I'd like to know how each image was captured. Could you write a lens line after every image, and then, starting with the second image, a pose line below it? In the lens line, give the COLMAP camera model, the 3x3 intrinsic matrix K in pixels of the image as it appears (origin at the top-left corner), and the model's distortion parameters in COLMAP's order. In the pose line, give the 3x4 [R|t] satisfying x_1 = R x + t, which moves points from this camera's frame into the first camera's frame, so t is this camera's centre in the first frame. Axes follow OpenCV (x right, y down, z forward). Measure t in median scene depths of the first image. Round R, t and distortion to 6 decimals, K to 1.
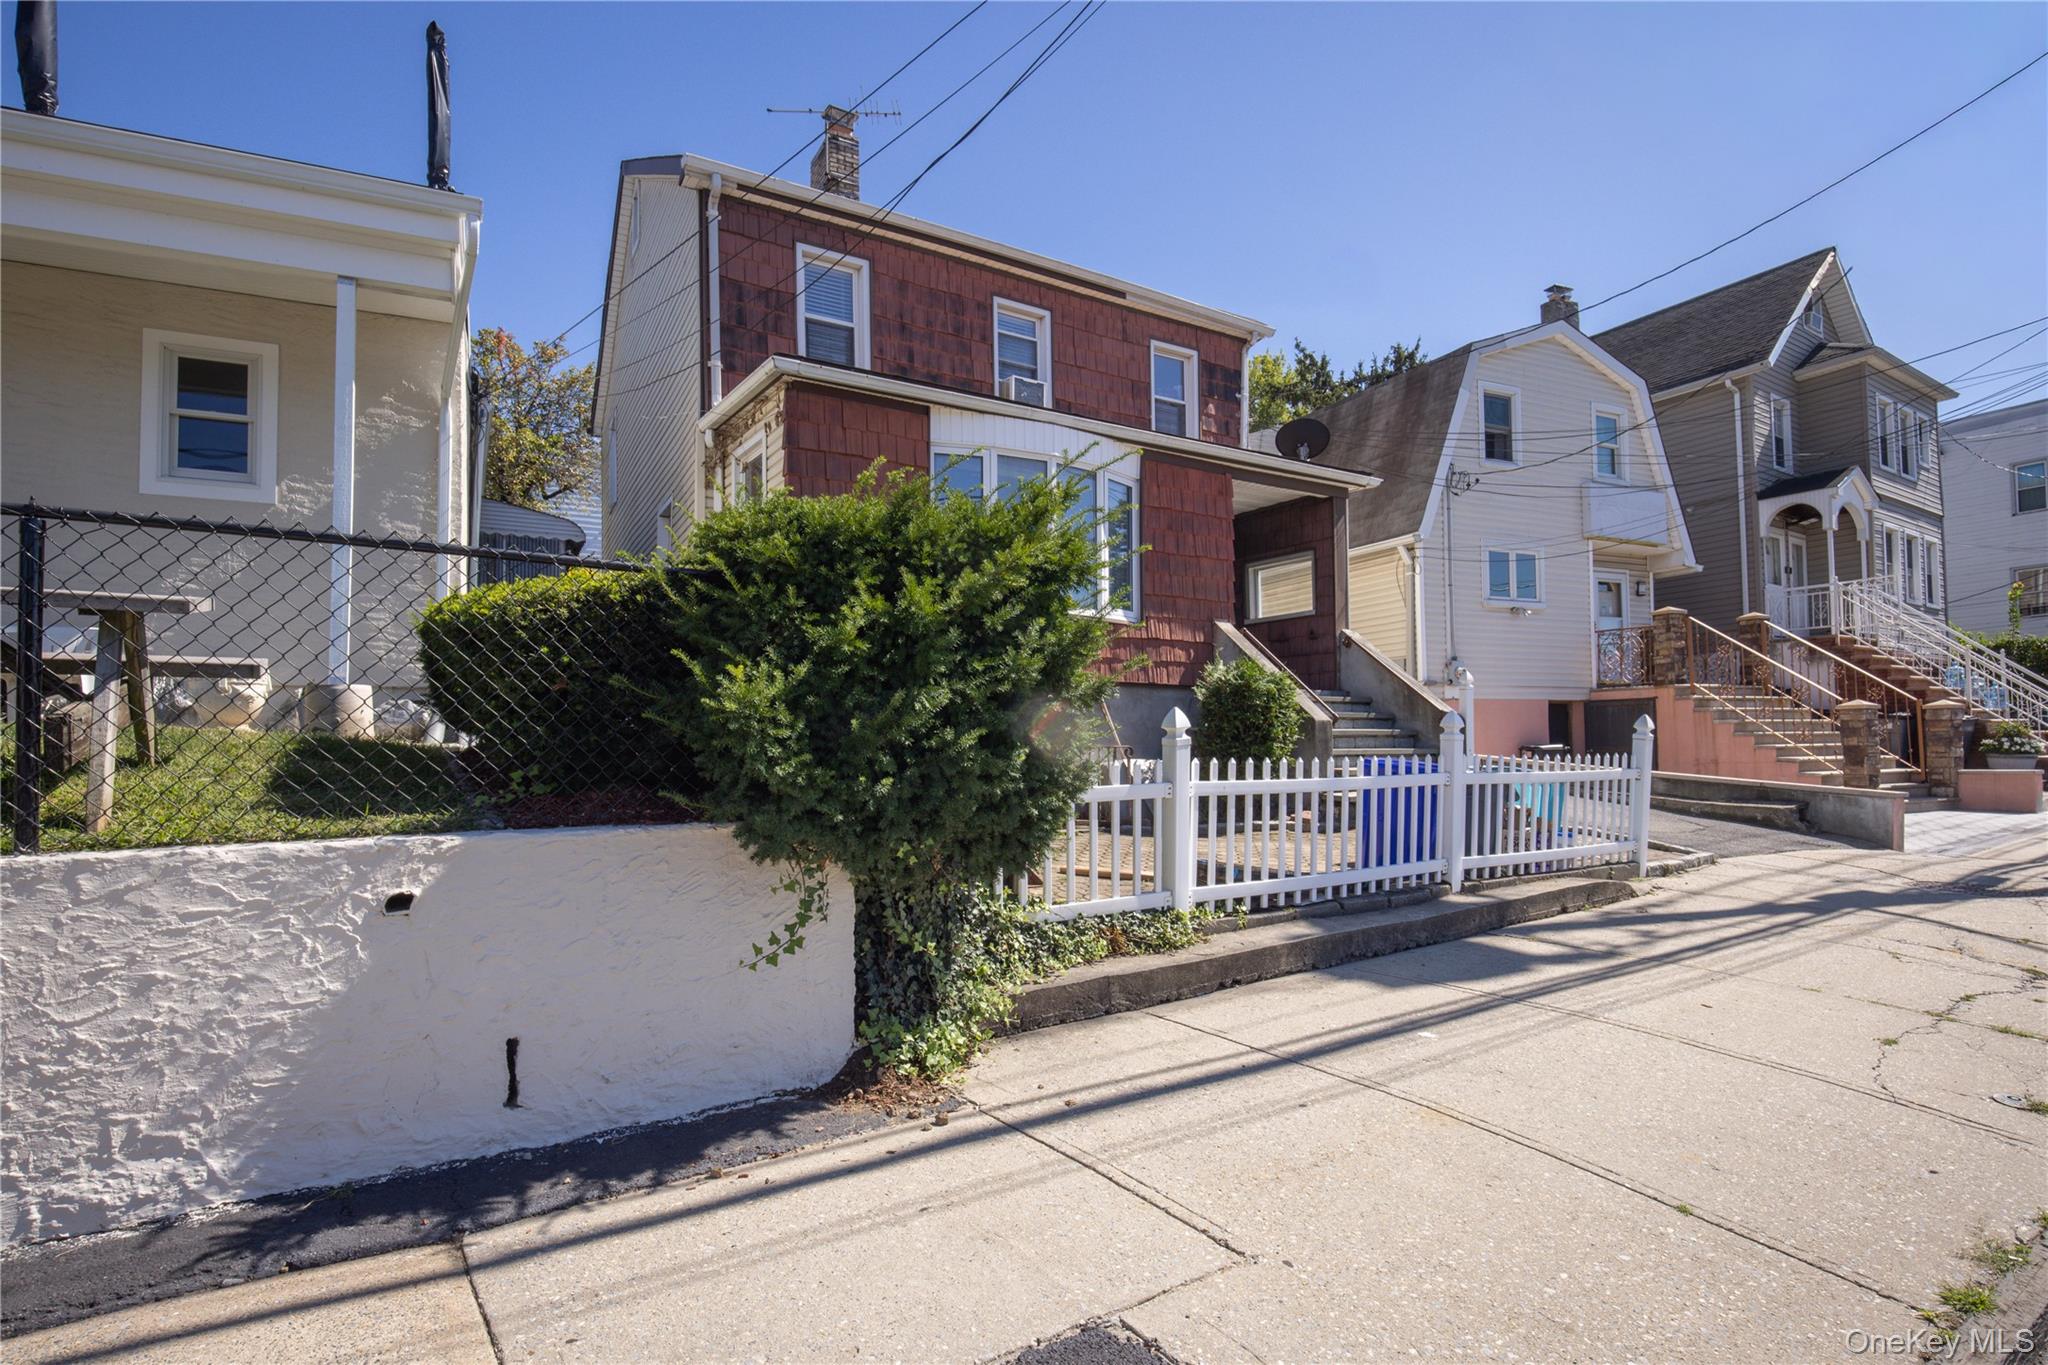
lens RADIAL K [[985.3, 0, 998.3], [0, 985.3, 670.3], [0, 0, 1]] dist [0.027932, -0.030750]
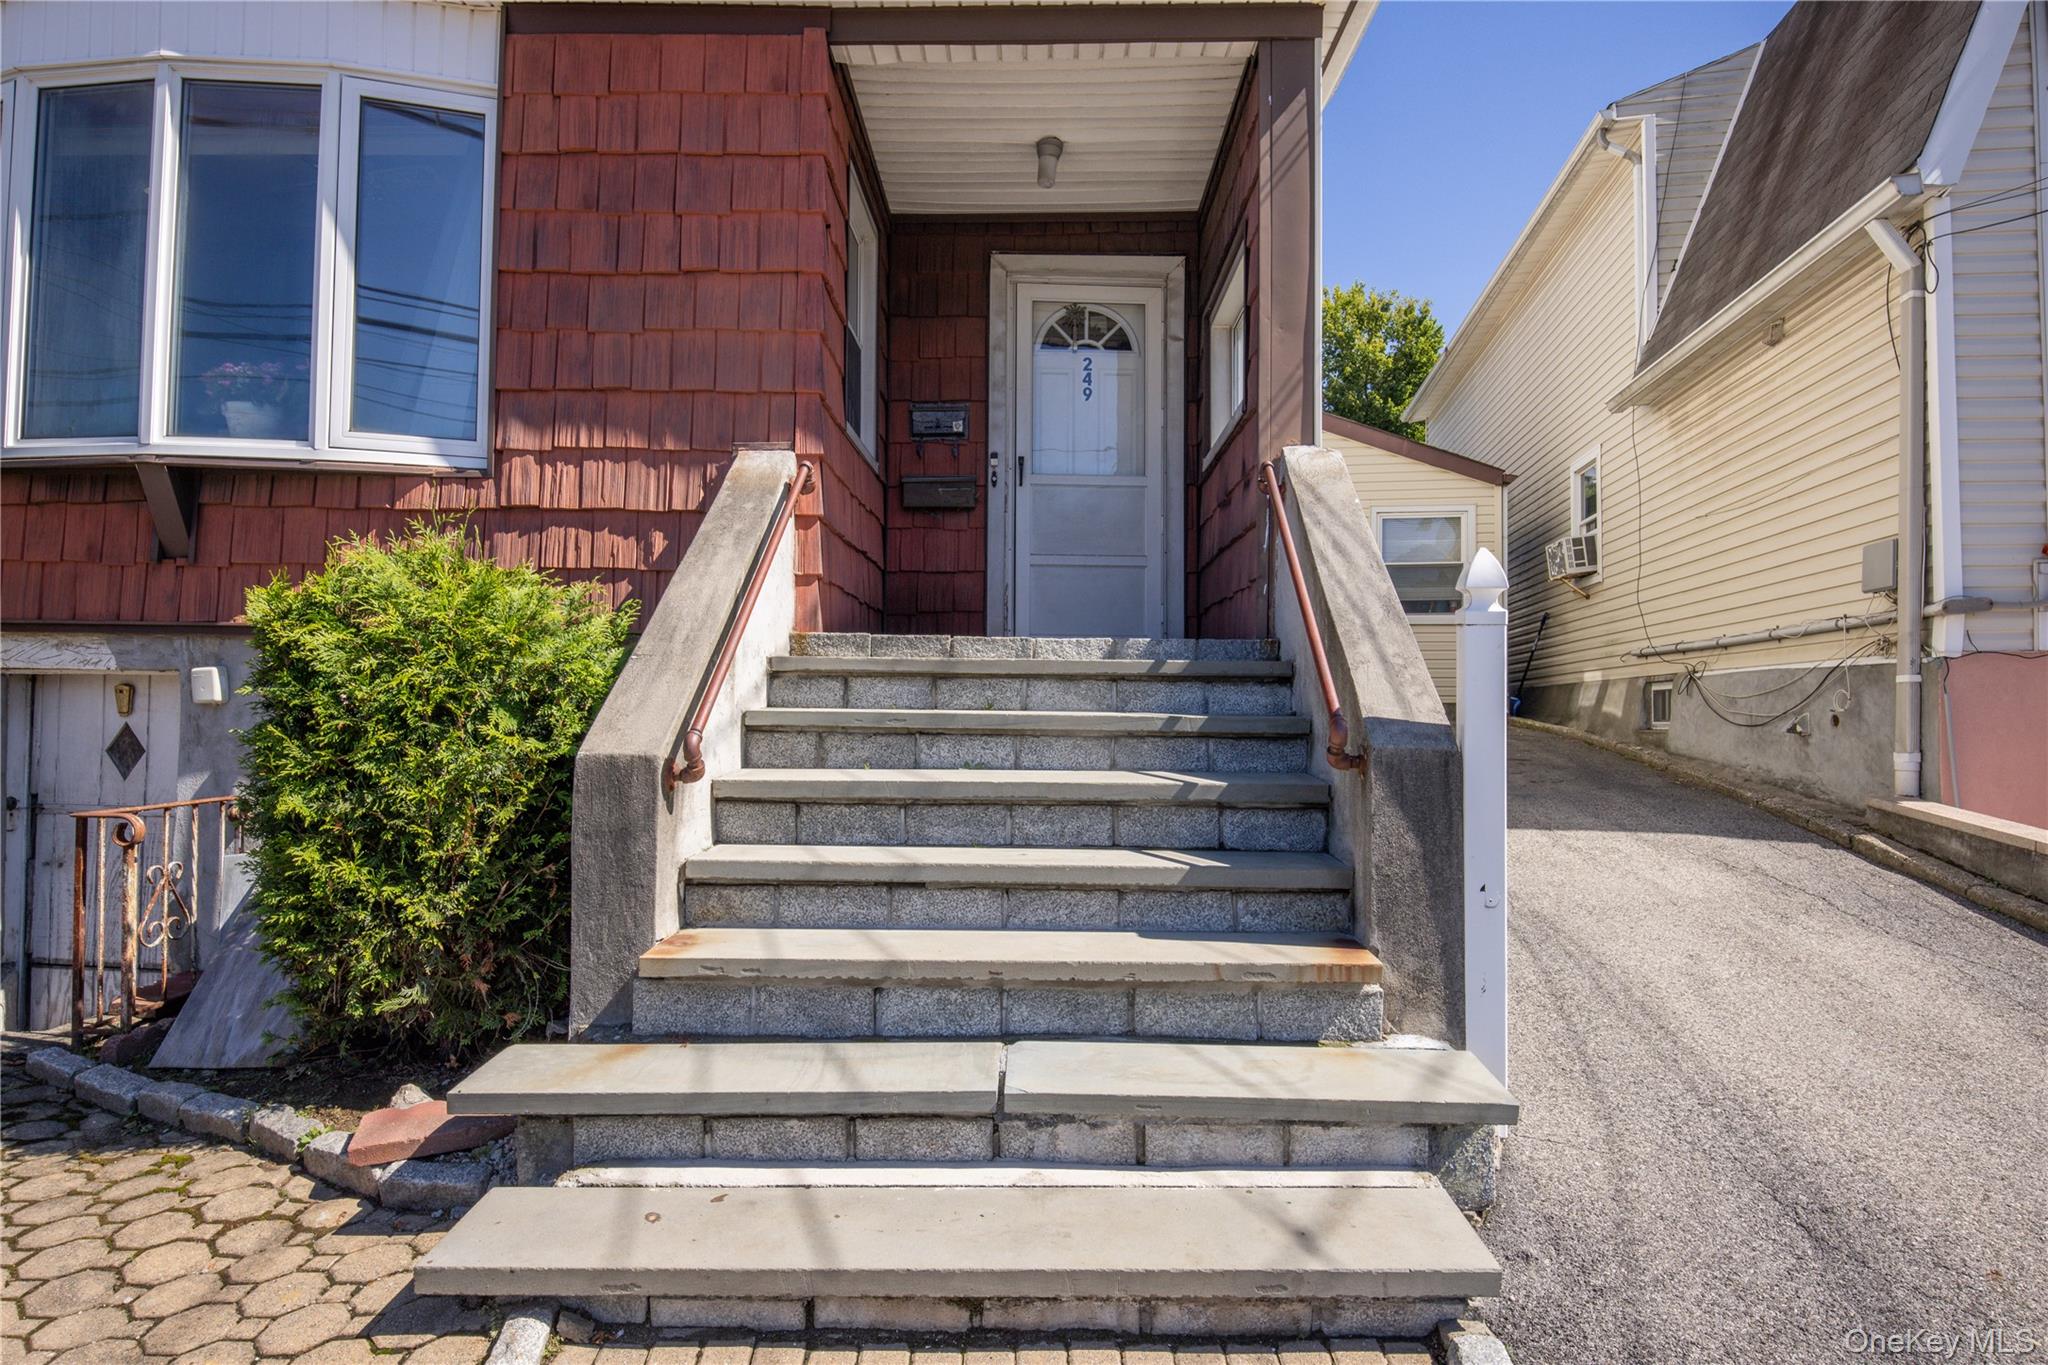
lens RADIAL K [[1066.5, 0, 989.1], [0, 1066.5, 639.0], [0, 0, 1]] dist [0.014148, -0.016028]
pose [[0.839050, -0.016465, -0.543805, 0.476802], [0.025802, 0.999622, 0.009545, 0.016289], [0.543442, -0.022040, 0.839157, 0.691349]]
